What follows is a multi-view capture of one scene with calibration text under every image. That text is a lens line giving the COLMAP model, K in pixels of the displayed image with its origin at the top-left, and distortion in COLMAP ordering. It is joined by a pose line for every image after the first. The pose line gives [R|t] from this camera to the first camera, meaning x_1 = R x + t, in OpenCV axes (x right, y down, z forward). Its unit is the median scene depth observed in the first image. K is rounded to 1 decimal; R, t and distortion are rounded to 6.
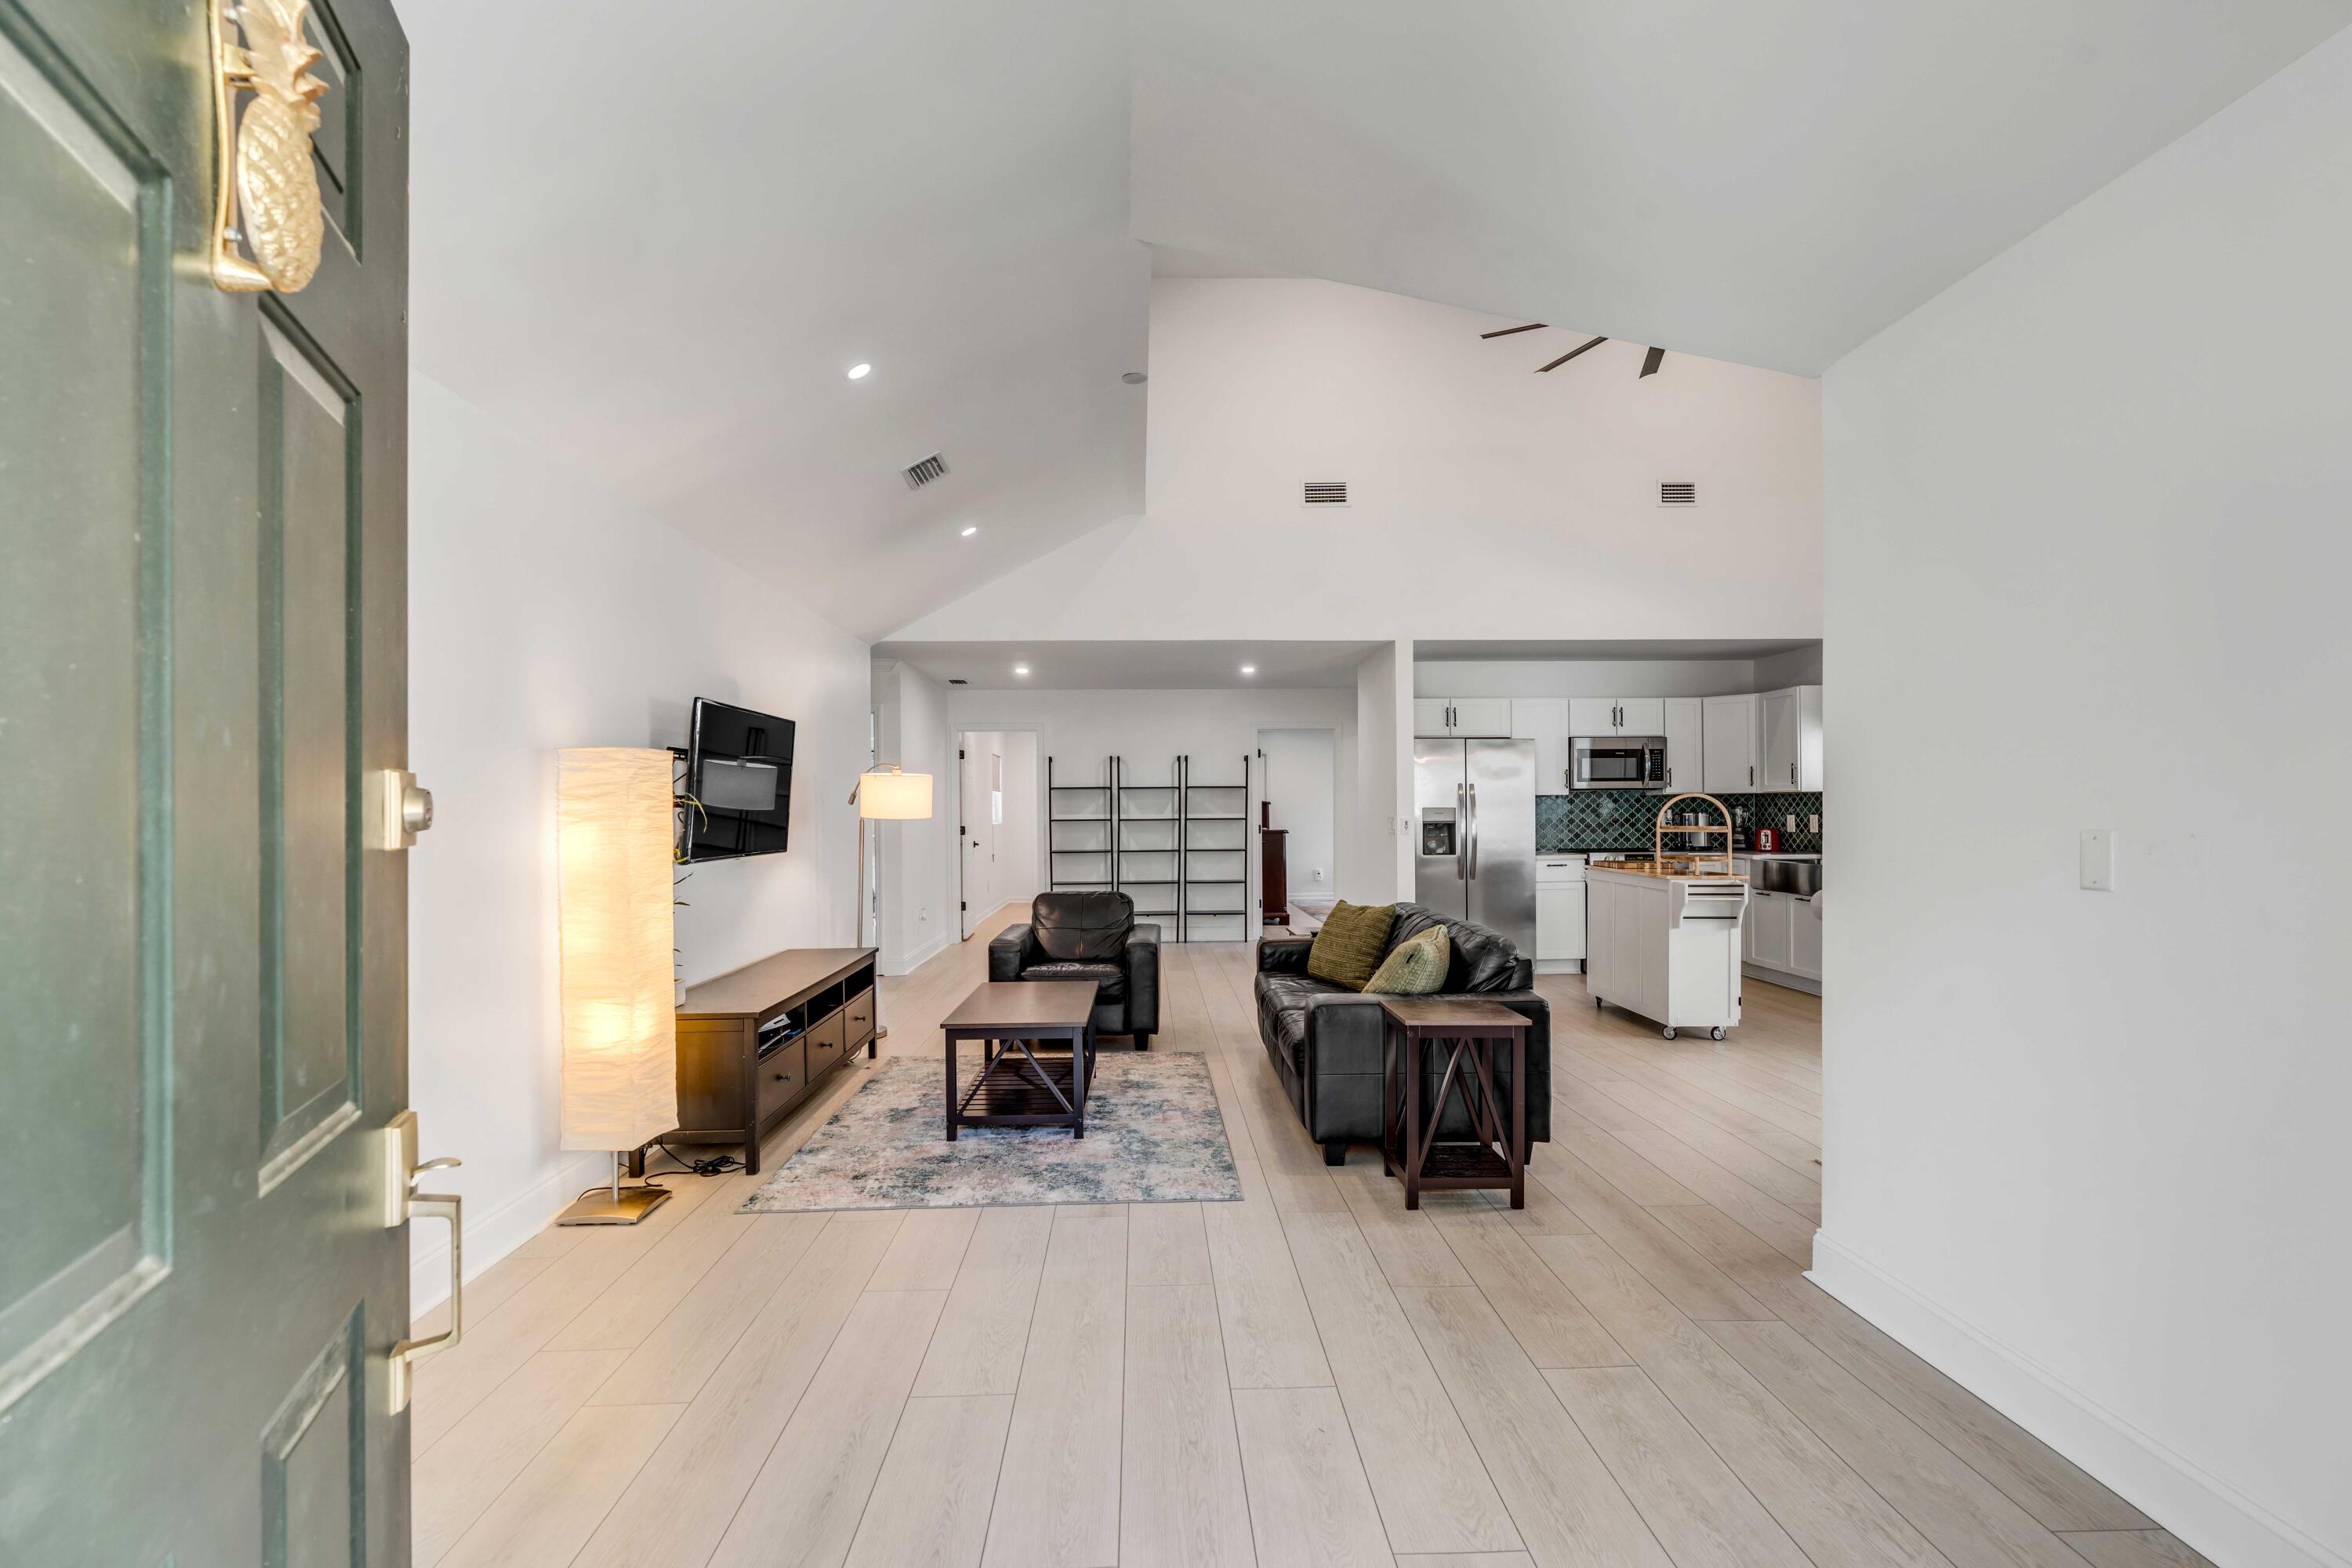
lens RADIAL K [[1093.0, 0, 1175.1], [0, 1093.0, 804.0], [0, 0, 1]] dist [-0.000180, 0.000088]
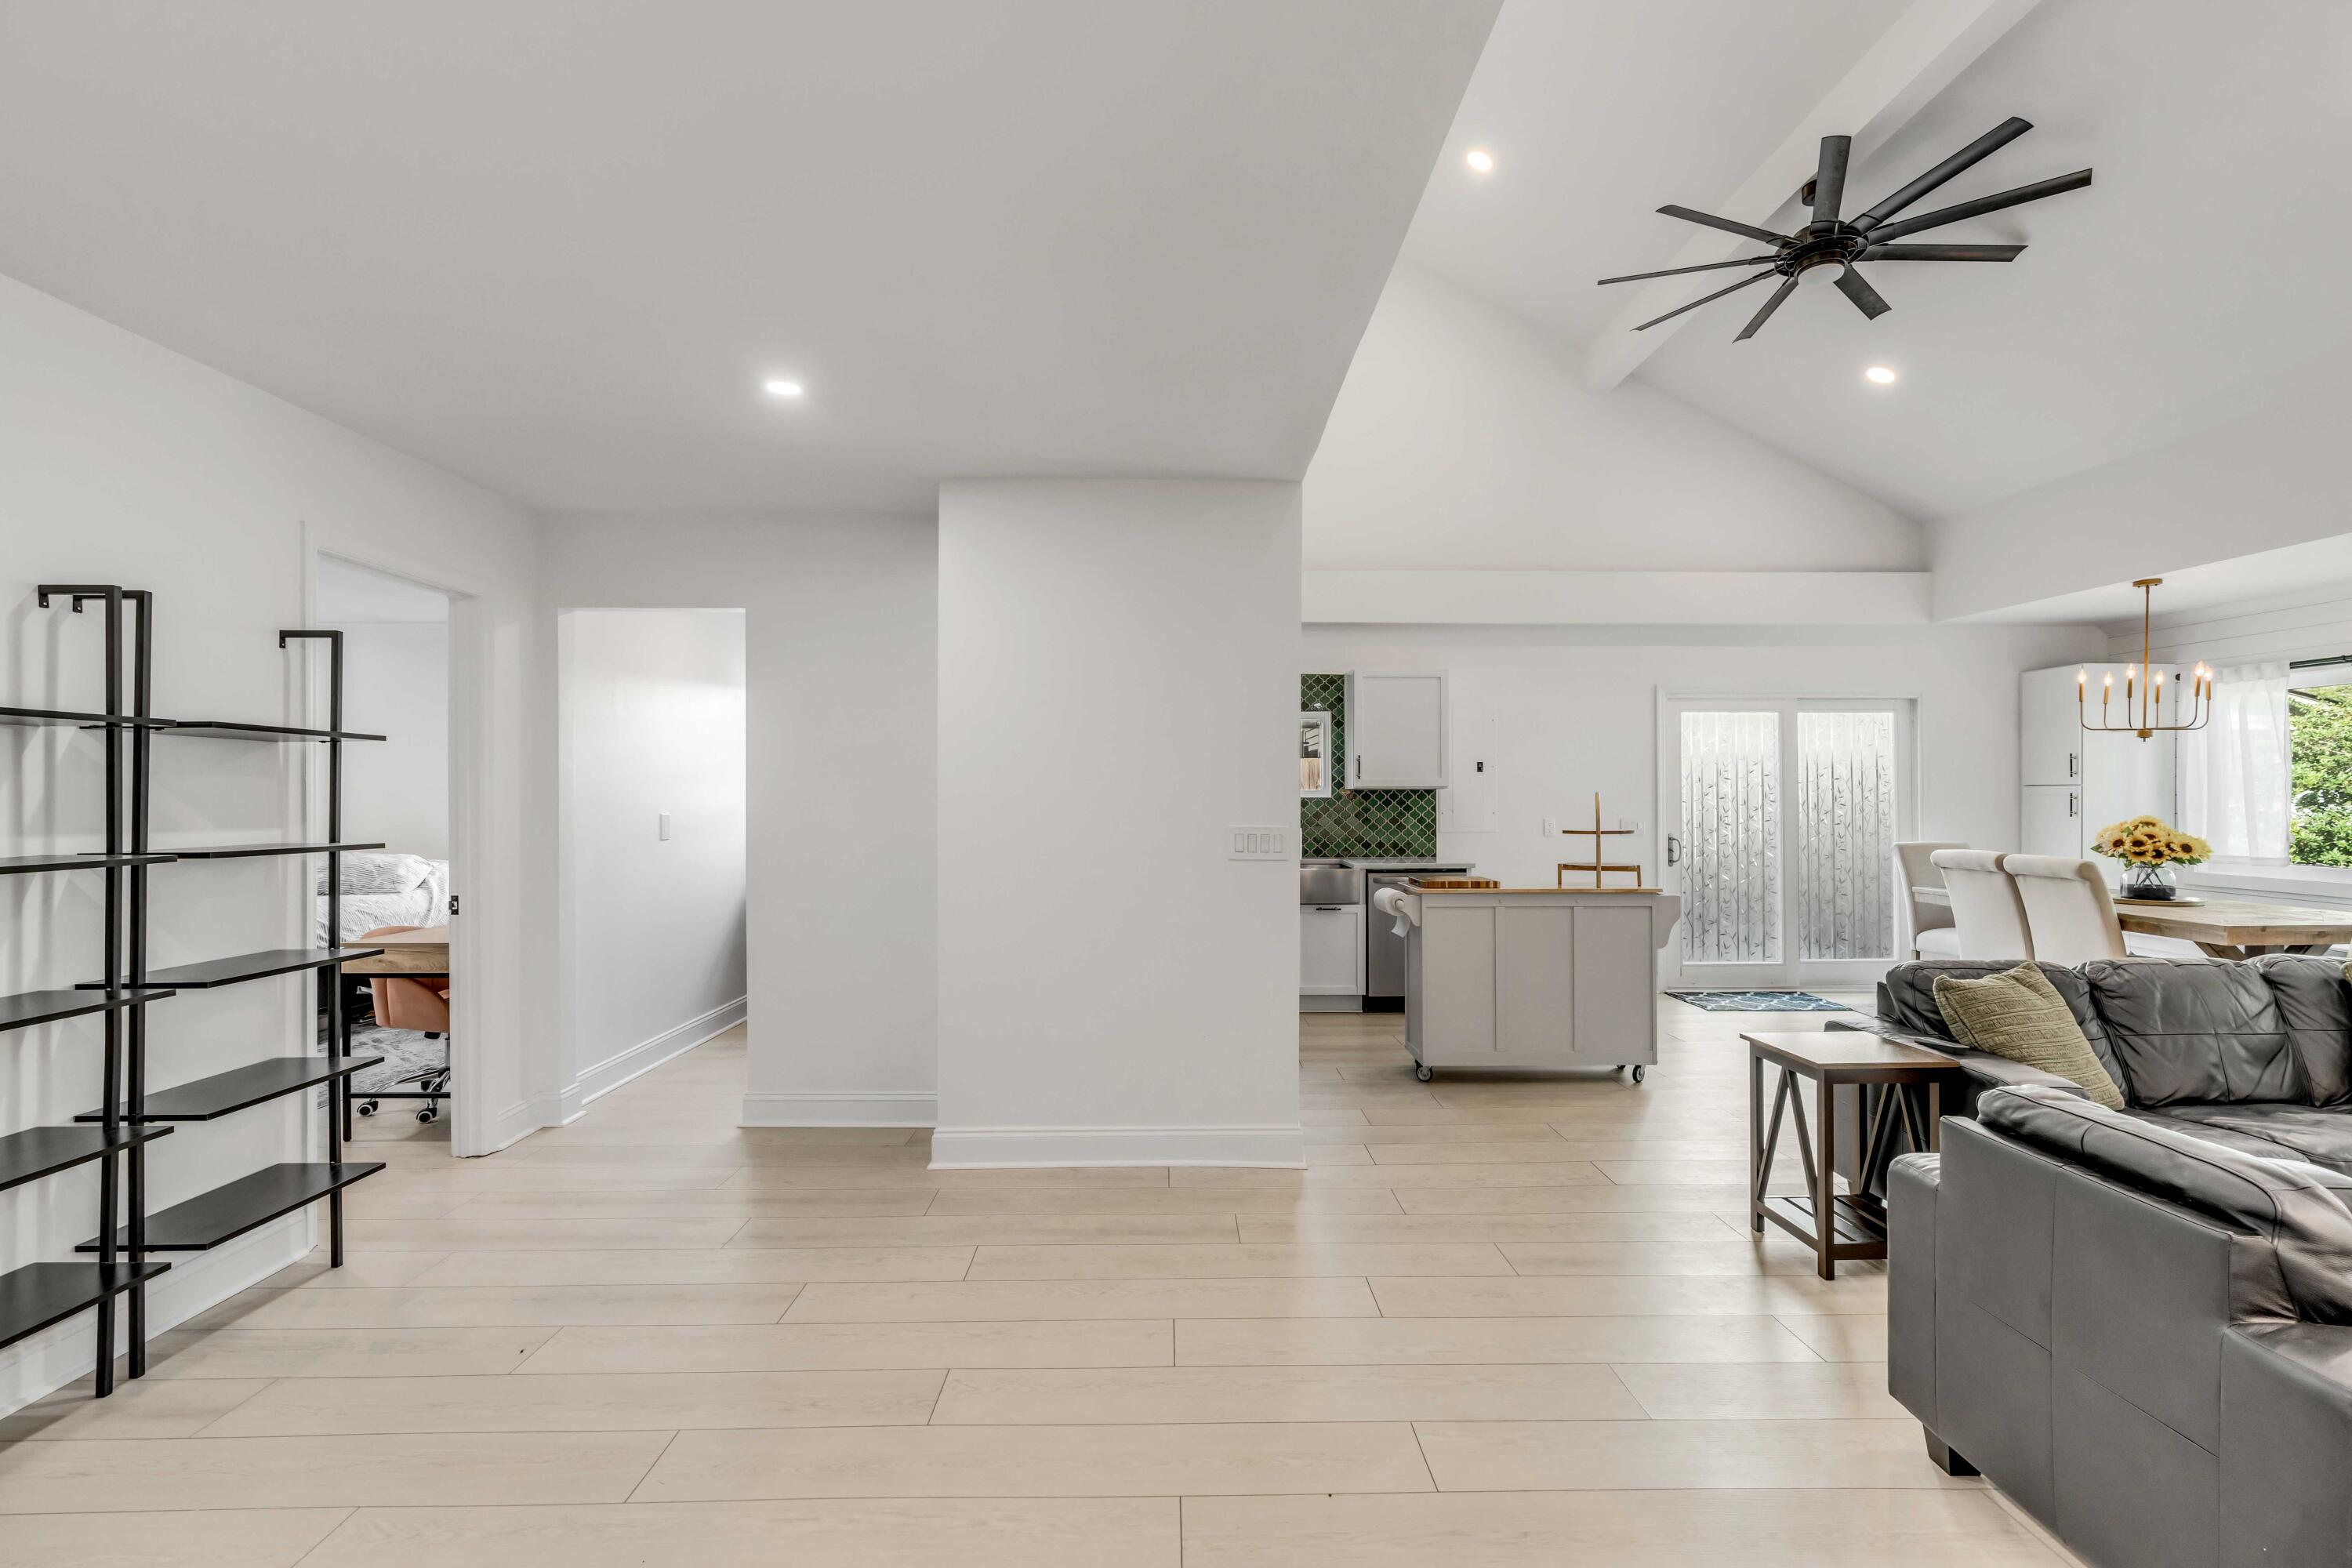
lens RADIAL K [[1093.0, 0, 1175.1], [0, 1093.0, 804.0], [0, 0, 1]] dist [-0.000180, 0.000088]
pose [[0.030262, 0.001823, 0.999540, -0.283427], [-0.003791, 0.999991, -0.001709, 0.002200], [-0.999535, -0.003737, 0.030269, 0.934834]]
